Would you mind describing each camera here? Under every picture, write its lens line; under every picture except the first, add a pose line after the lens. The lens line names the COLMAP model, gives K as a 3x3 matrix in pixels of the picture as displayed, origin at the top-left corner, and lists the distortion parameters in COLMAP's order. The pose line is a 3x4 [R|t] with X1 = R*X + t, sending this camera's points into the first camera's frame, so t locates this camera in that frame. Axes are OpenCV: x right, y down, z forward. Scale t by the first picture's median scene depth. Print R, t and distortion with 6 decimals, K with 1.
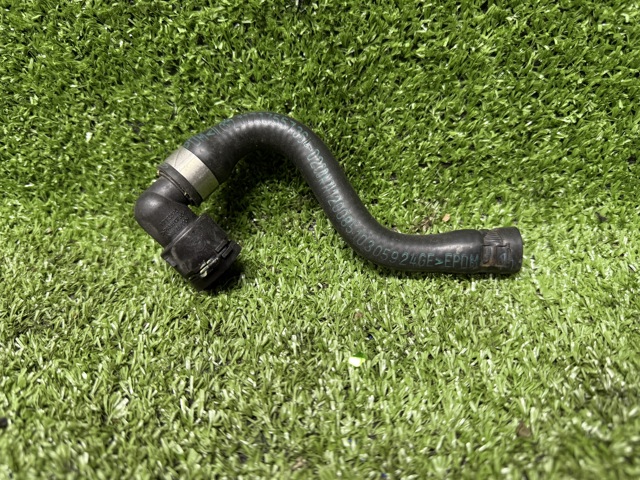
lens RADIAL K [[478.3, 0, 318.0], [0, 478.3, 251.1], [0, 0, 1]] dist [-0.051906, 0.005486]
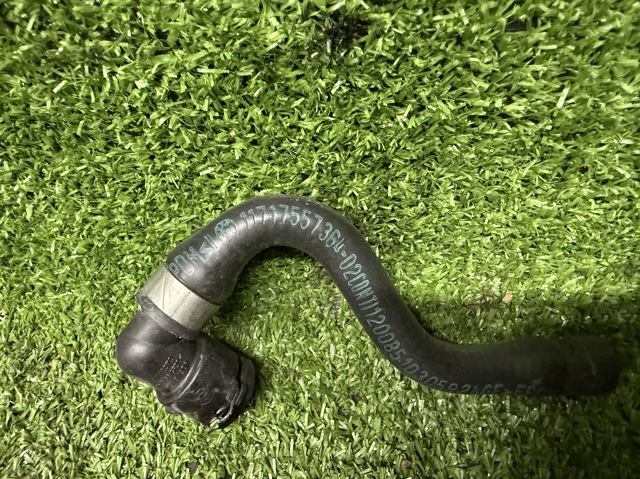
lens RADIAL K [[457.8, 0, 280.0], [0, 457.8, 234.6], [0, 0, 1]] dist [0.001348, 0.002230]
pose [[0.999264, -0.038311, -0.002033, -0.106648], [0.036788, 0.941799, 0.334158, -0.462998], [-0.010887, -0.333987, 0.942515, 0.341988]]
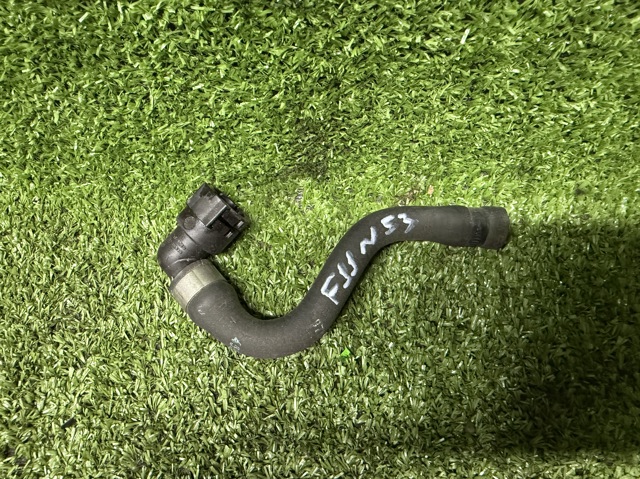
lens RADIAL K [[457.8, 0, 280.0], [0, 457.8, 234.6], [0, 0, 1]] dist [0.001348, 0.002230]
pose [[0.999380, -0.026758, 0.022879, -0.084406], [0.011334, 0.859819, 0.510473, -0.531028], [-0.033331, -0.509897, 0.859589, 0.111644]]
